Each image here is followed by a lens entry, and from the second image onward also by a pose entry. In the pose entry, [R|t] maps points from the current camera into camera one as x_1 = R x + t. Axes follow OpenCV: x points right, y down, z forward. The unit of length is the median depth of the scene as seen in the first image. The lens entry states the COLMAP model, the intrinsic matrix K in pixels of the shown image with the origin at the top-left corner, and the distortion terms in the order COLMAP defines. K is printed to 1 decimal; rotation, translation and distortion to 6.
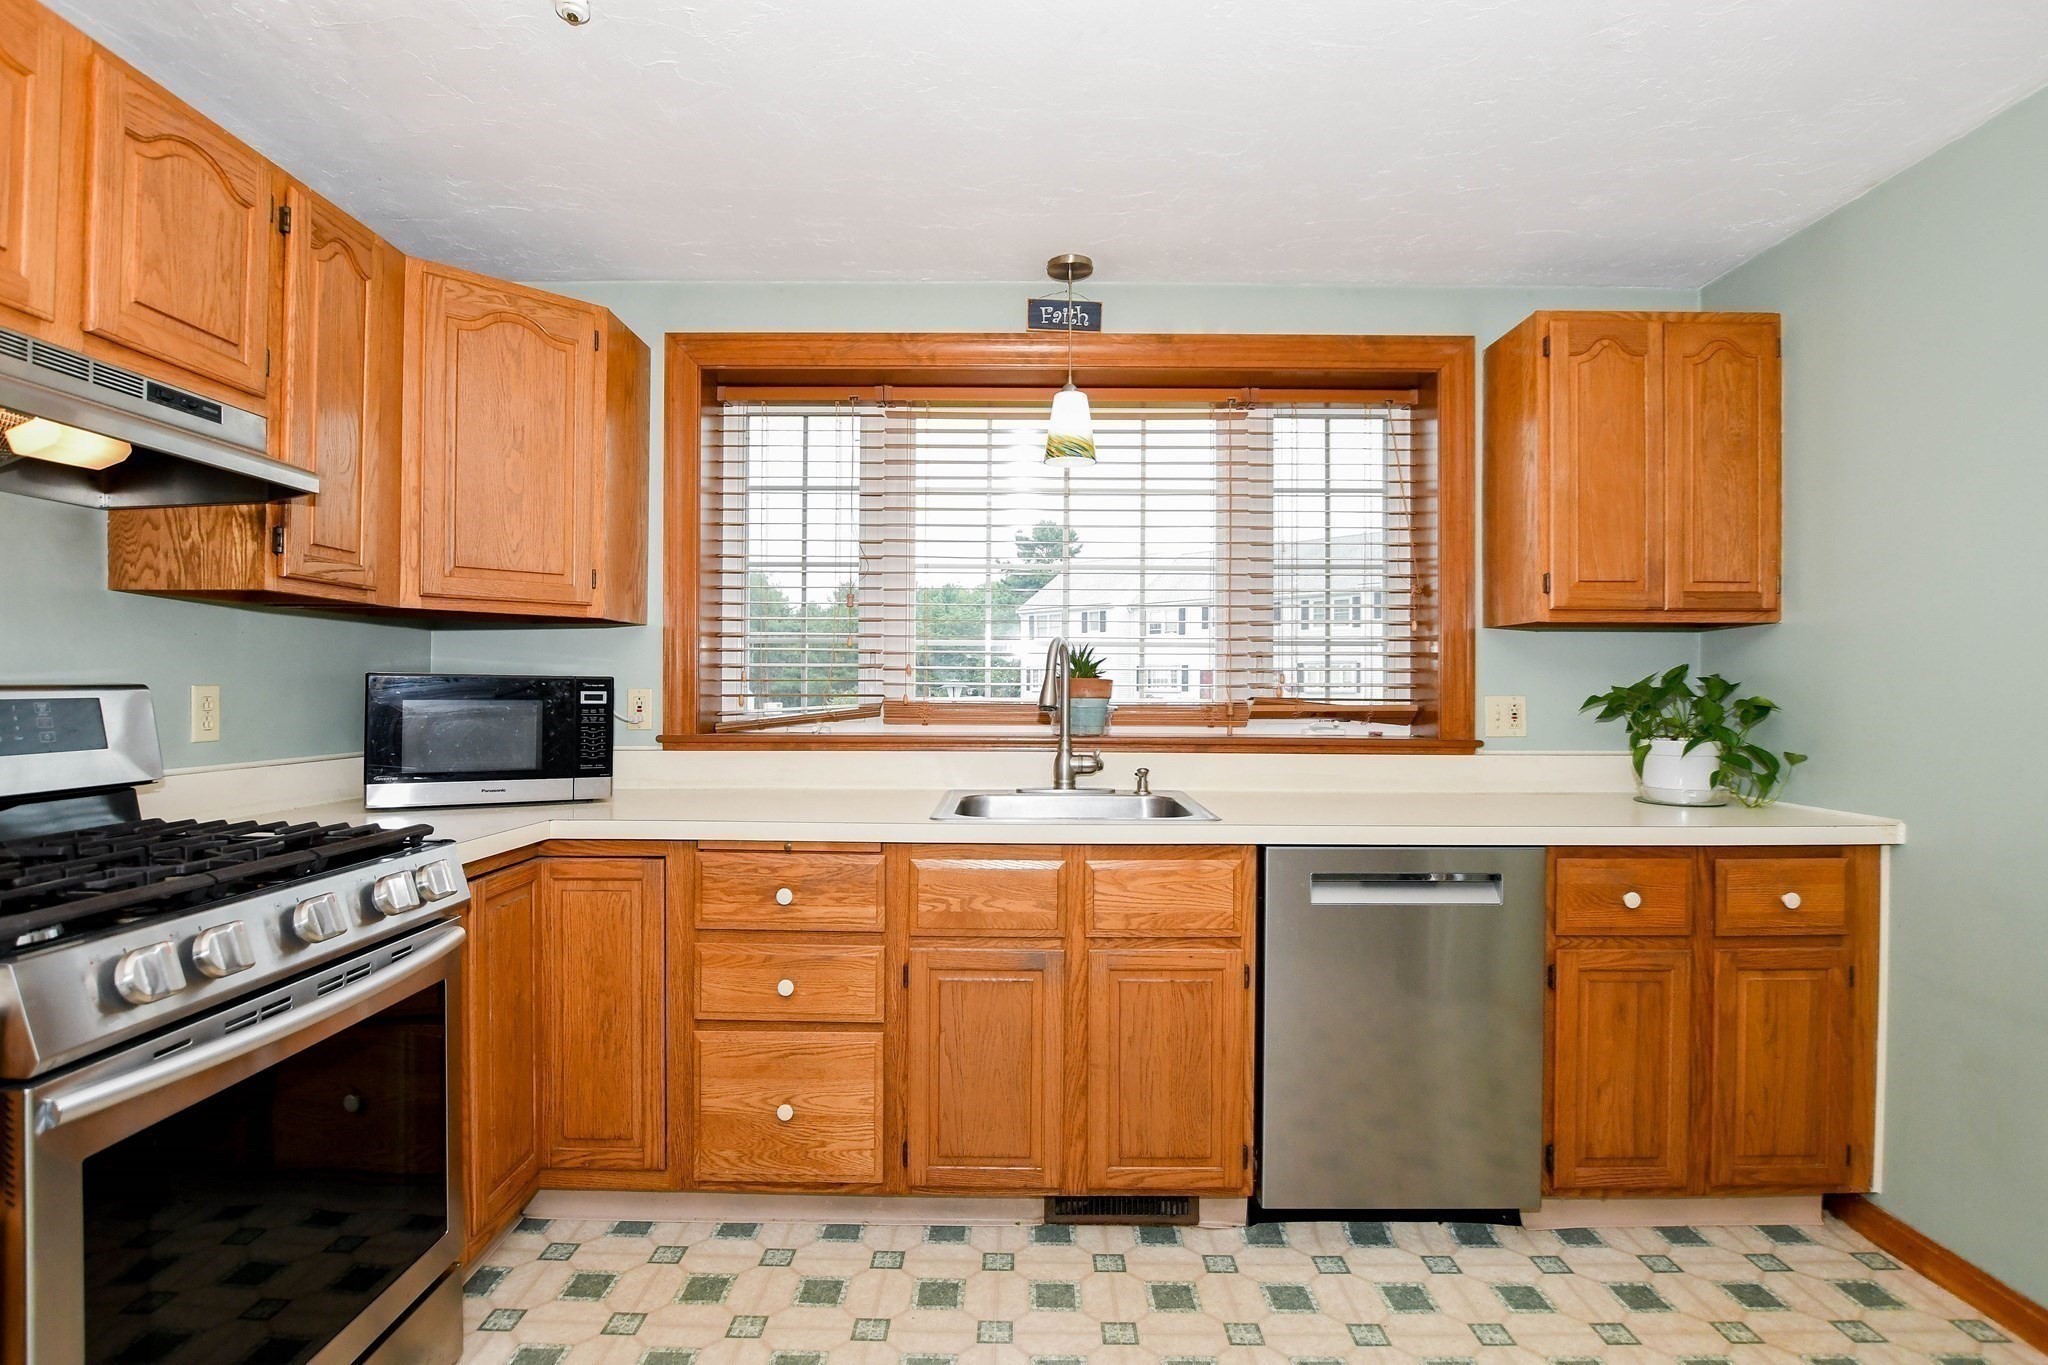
lens RADIAL K [[1001.3, 0, 1024.0], [0, 1001.3, 682.5], [0, 0, 1]] dist [-0.023596, 0.001376]
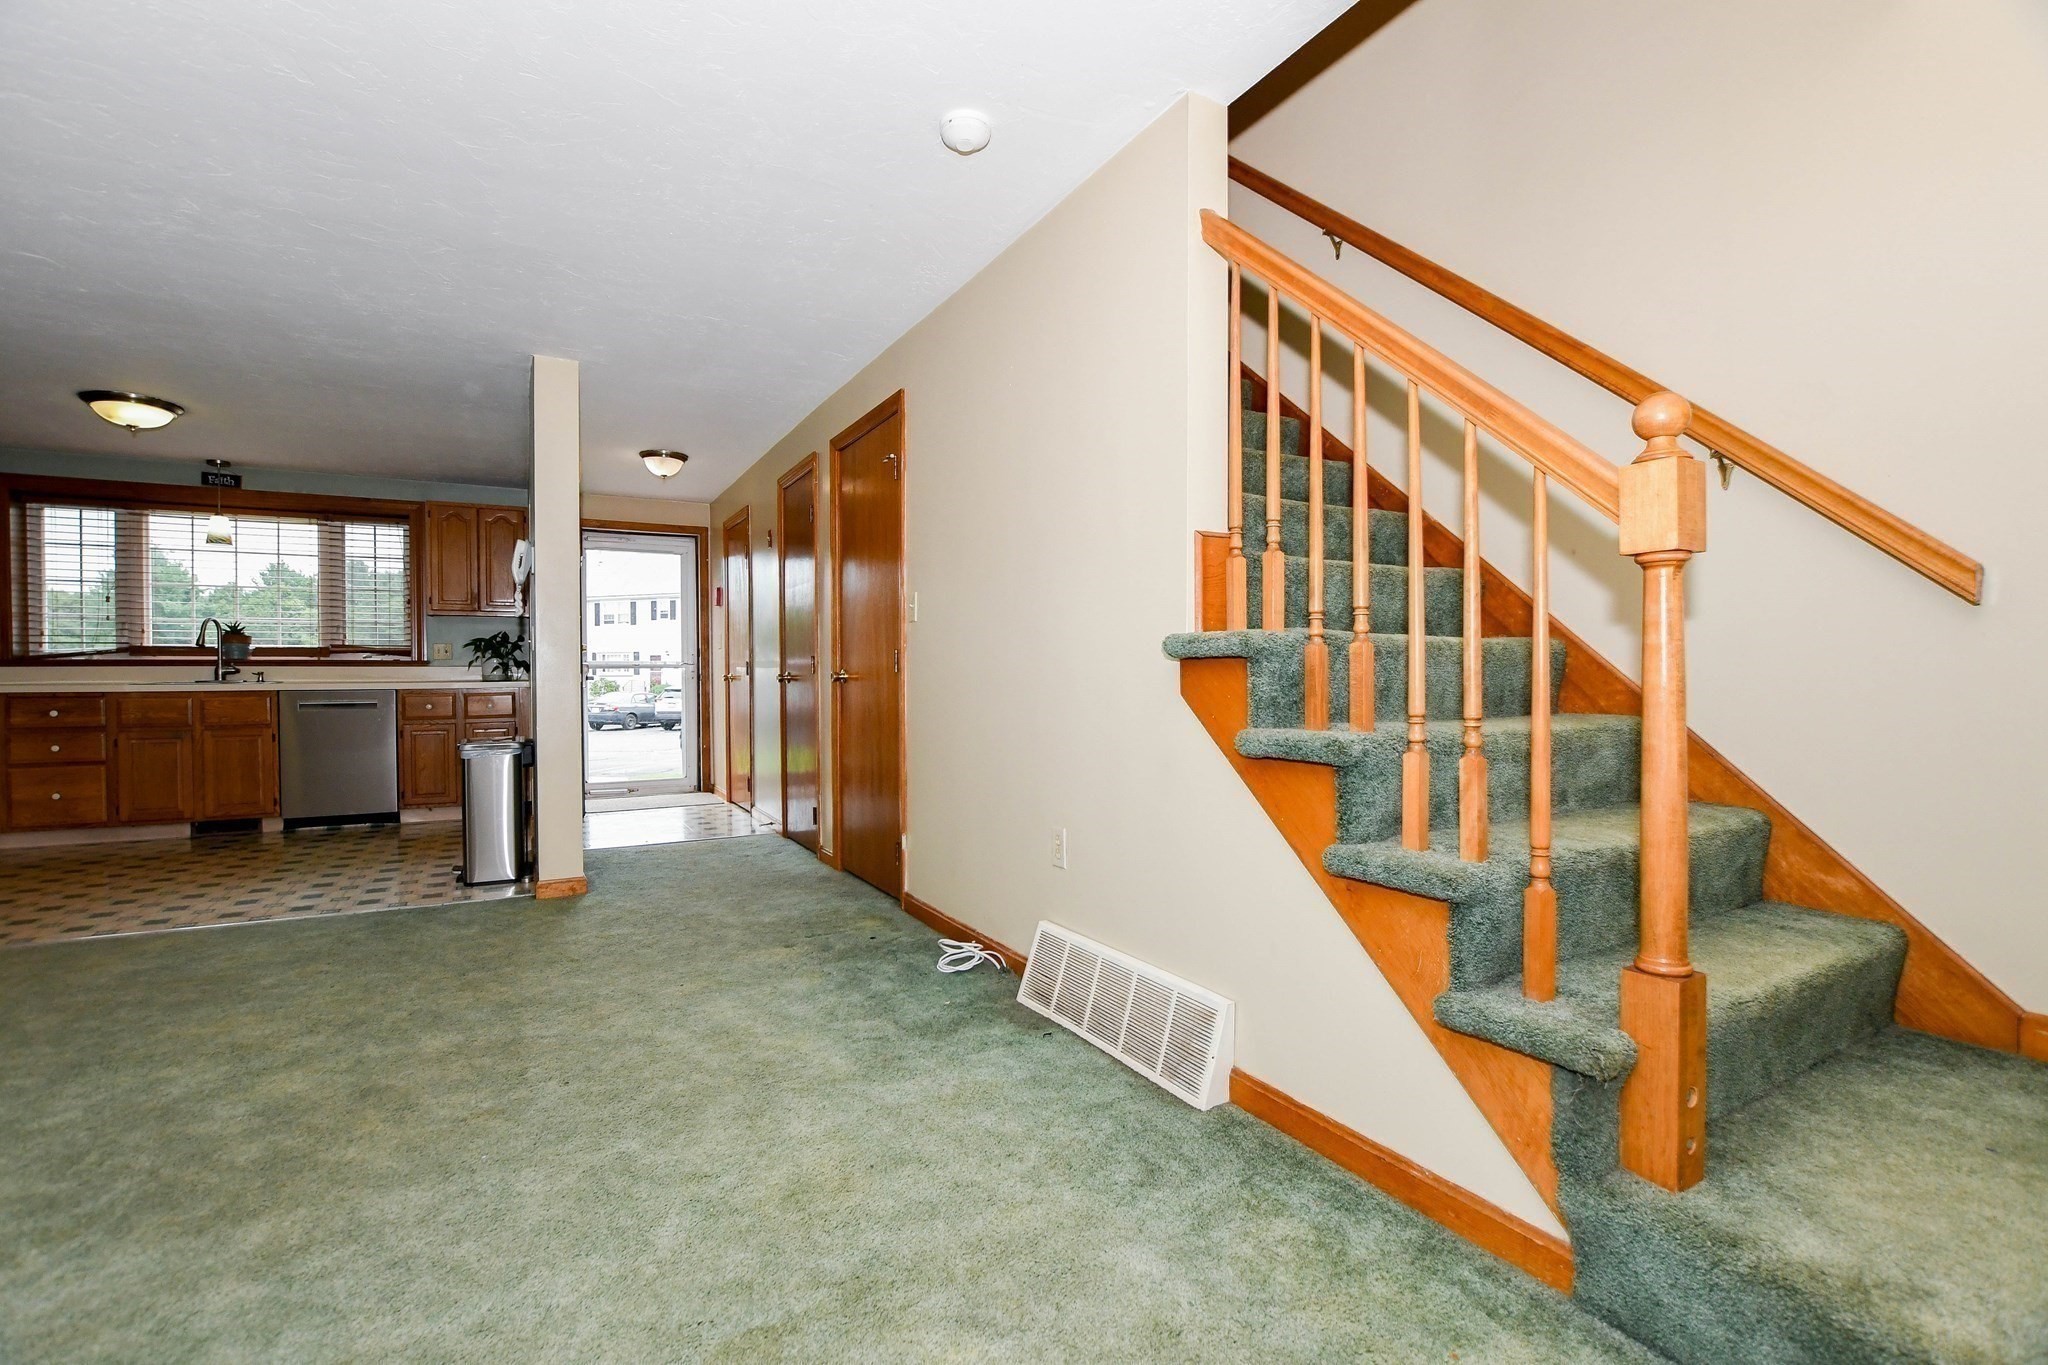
lens RADIAL K [[903.7, 0, 1017.0], [0, 903.7, 684.1], [0, 0, 1]] dist [-0.032144, 0.005166]
pose [[0.867942, -0.015868, 0.496412, 0.788025], [0.008172, 0.999810, 0.017670, 0.112232], [-0.496598, -0.011280, 0.867907, -2.171829]]
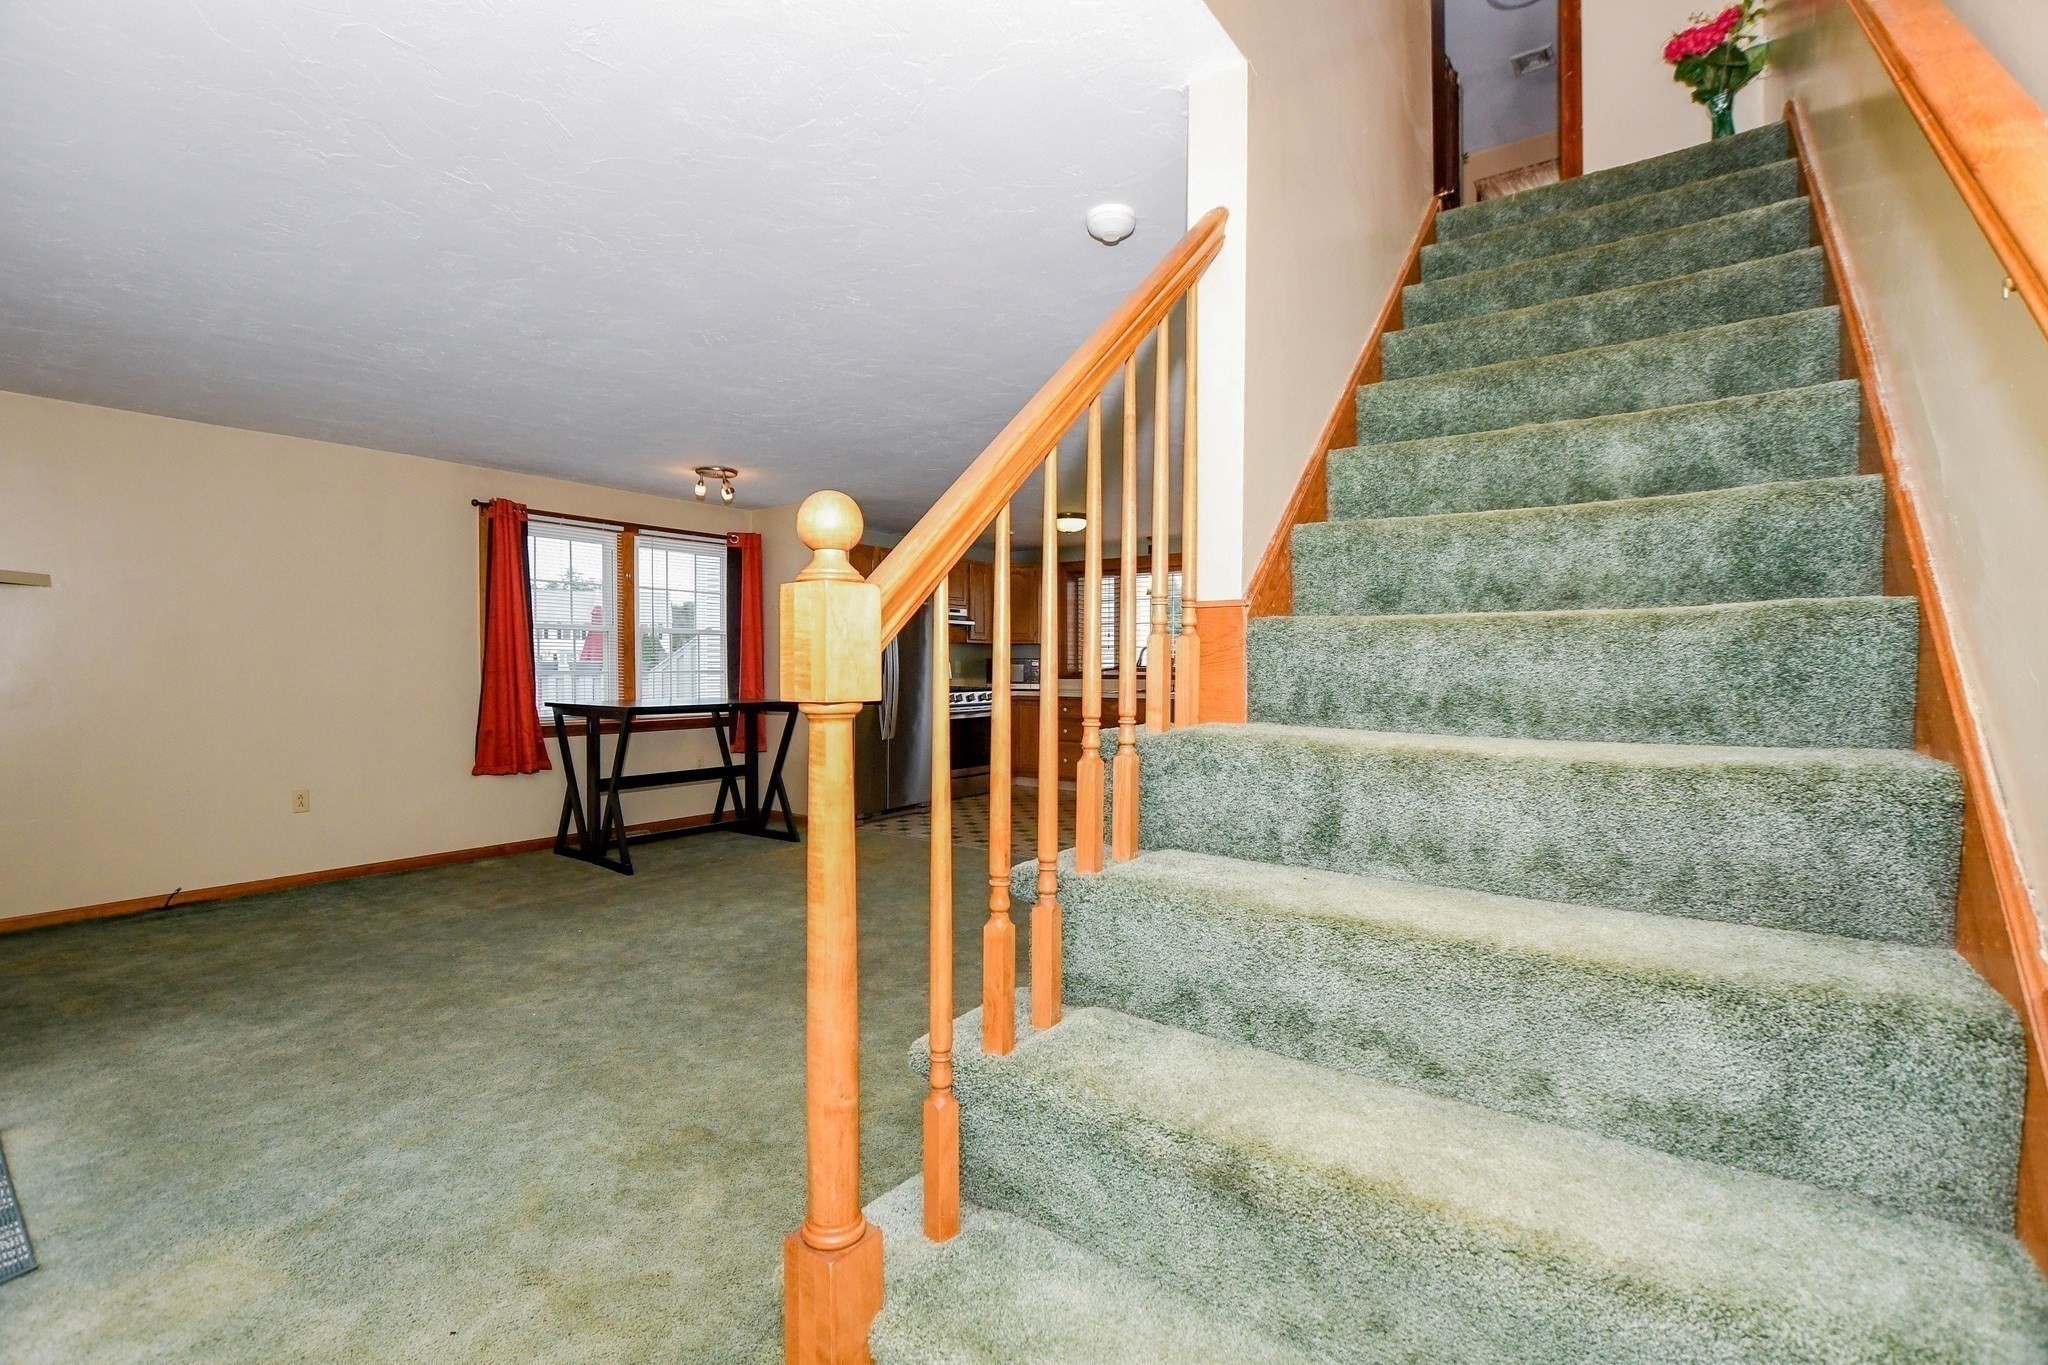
lens RADIAL K [[903.7, 0, 1017.0], [0, 903.7, 684.1], [0, 0, 1]] dist [-0.032144, 0.005166]
pose [[0.812697, 0.006570, -0.582650, 1.790274], [0.006626, 0.999768, 0.020515, 0.021797], [0.582649, -0.020533, 0.812465, -2.193495]]
